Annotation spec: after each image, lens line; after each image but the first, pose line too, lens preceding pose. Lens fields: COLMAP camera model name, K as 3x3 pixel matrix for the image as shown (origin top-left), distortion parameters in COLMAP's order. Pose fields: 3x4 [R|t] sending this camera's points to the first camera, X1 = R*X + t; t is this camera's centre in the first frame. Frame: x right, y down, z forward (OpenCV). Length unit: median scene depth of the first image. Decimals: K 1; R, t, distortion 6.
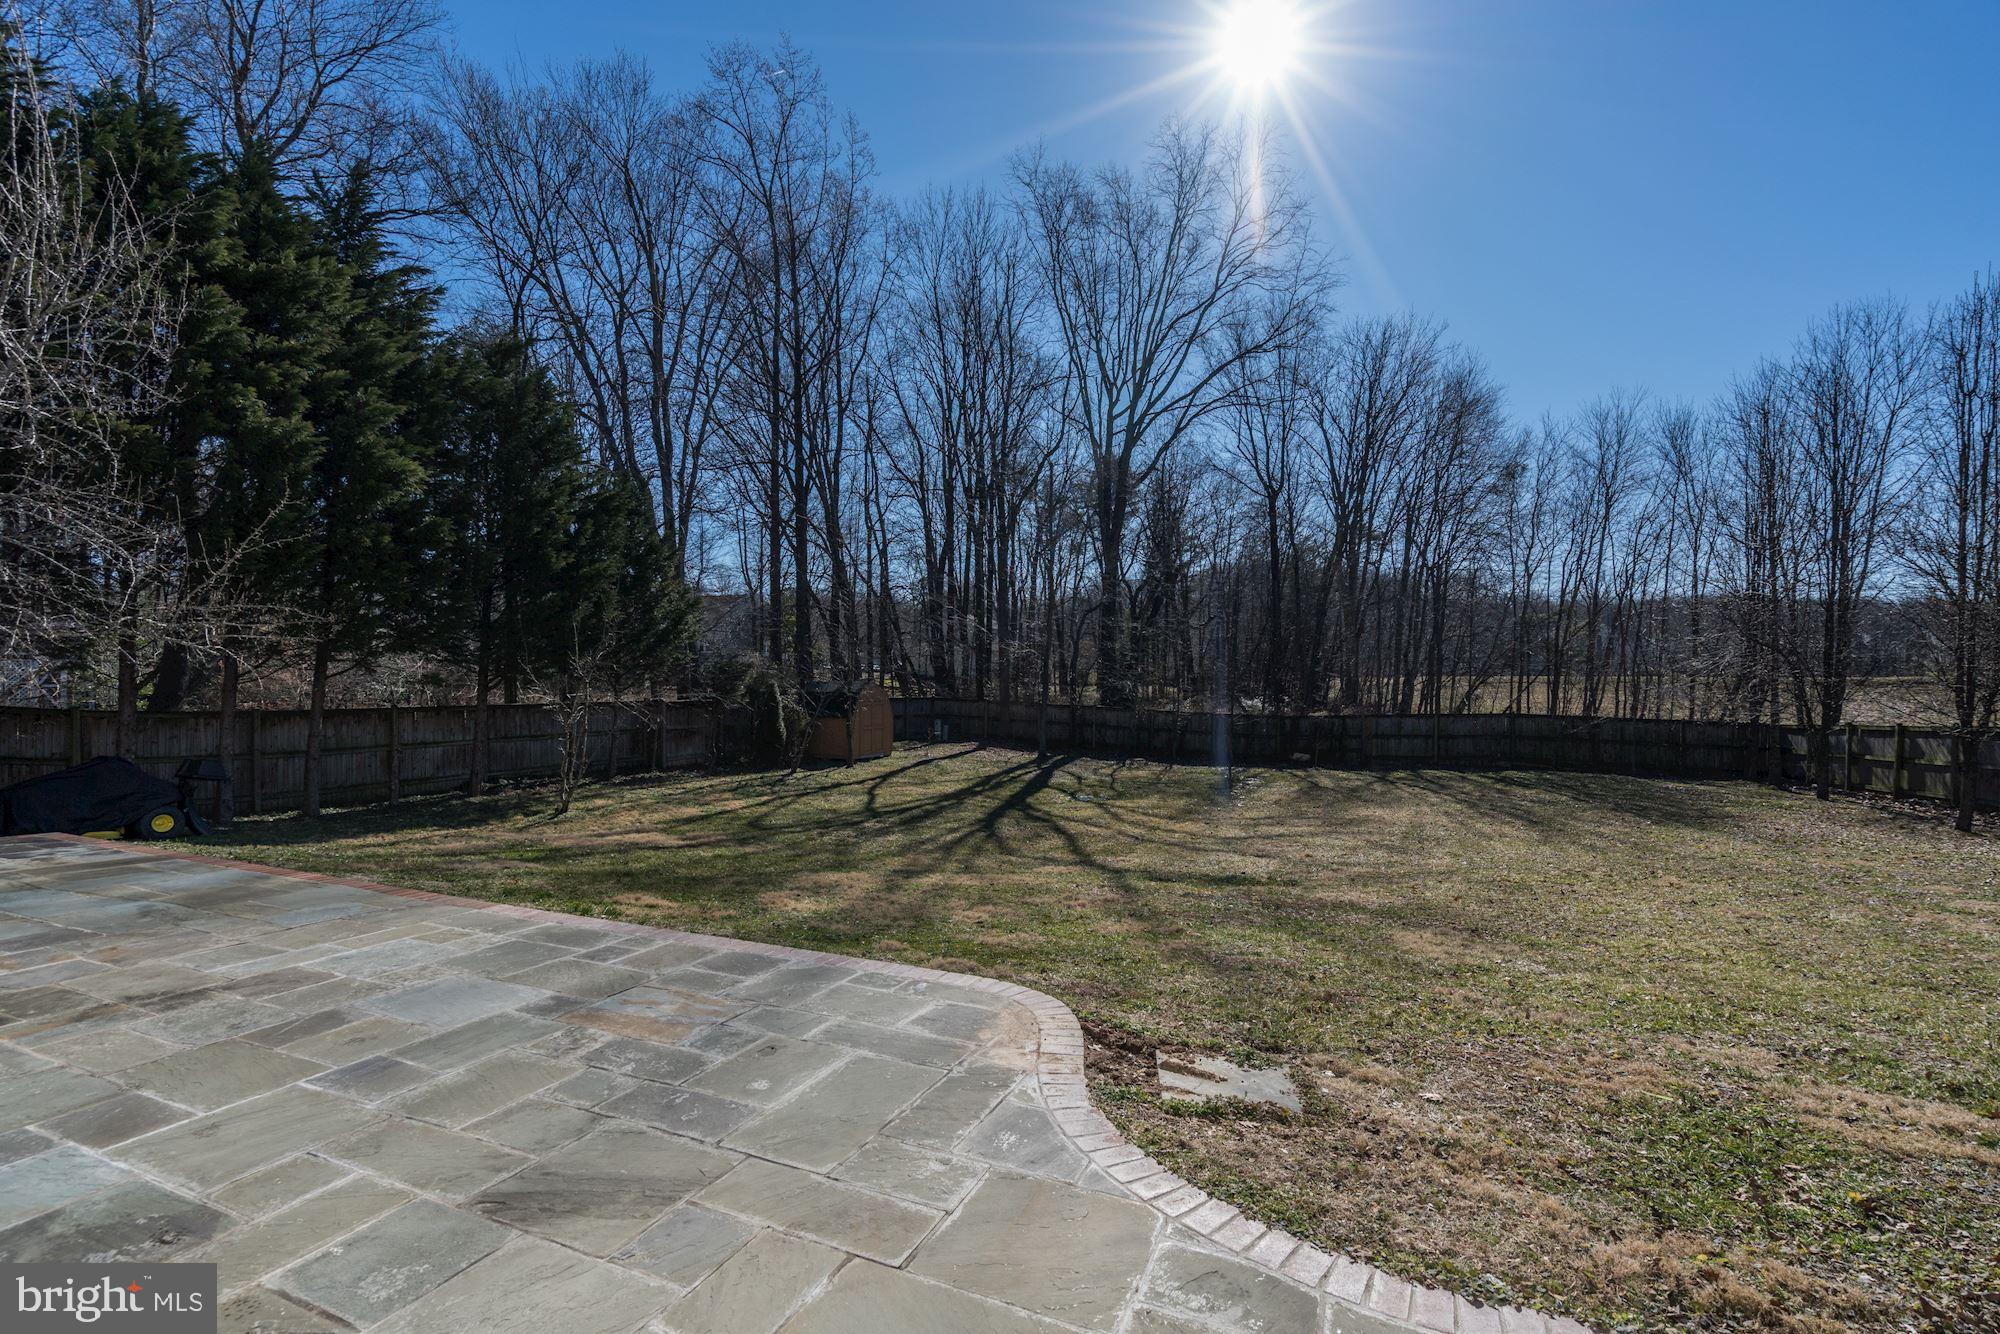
lens RADIAL K [[893.7, 0, 1001.4], [0, 893.7, 680.6], [0, 0, 1]] dist [0.001697, 0.000430]
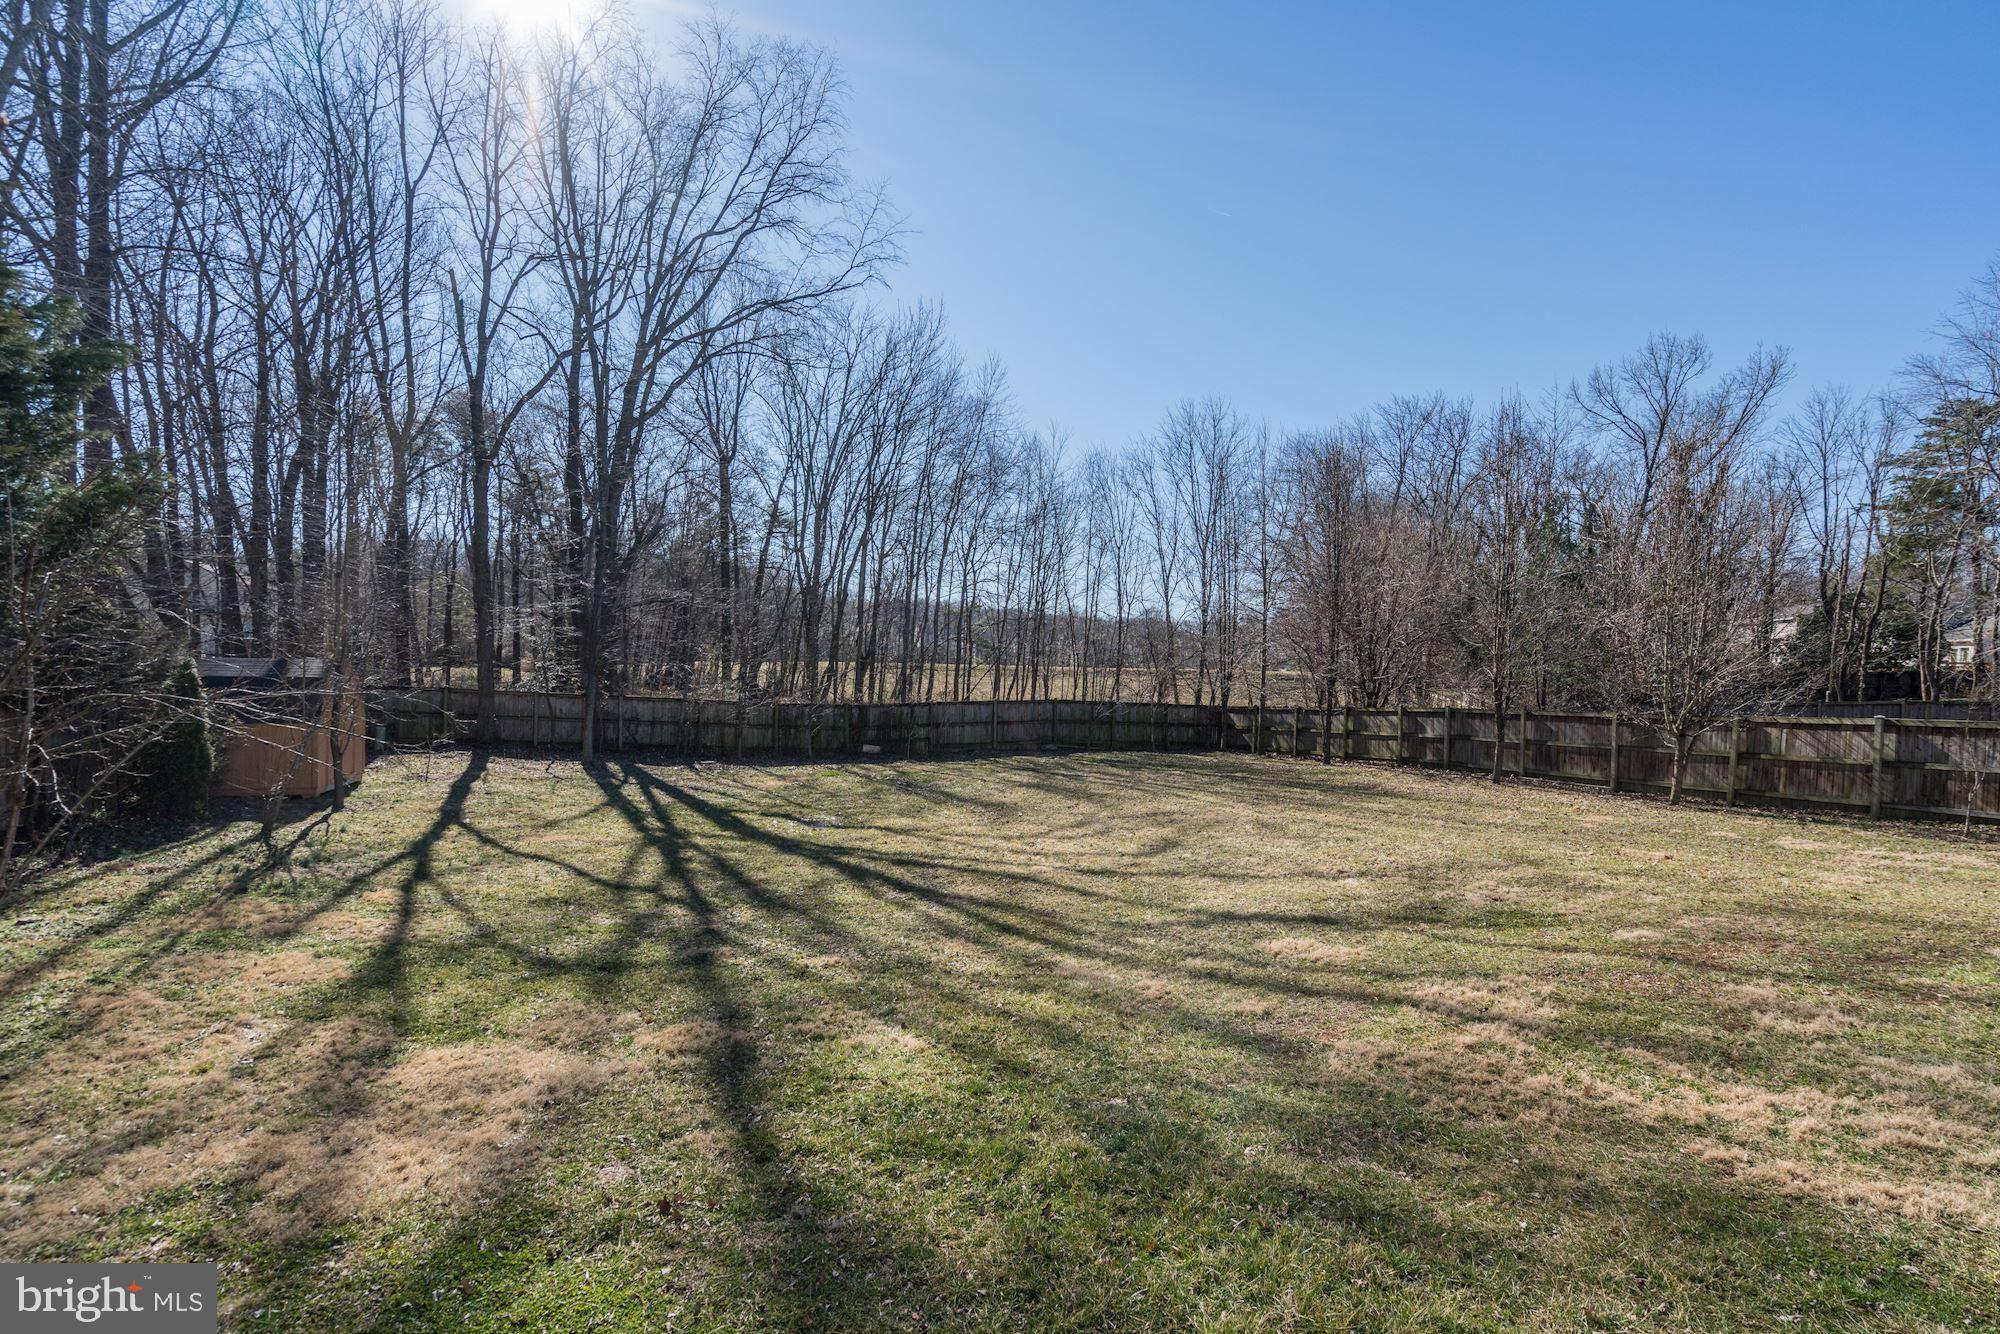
lens RADIAL K [[893.7, 0, 1001.4], [0, 893.7, 680.6], [0, 0, 1]] dist [0.001697, 0.000430]
pose [[0.621280, 0.000173, 0.783588, -0.437400], [-0.015578, 0.999805, 0.012130, -0.007502], [-0.783433, -0.019743, 0.621162, 0.308602]]
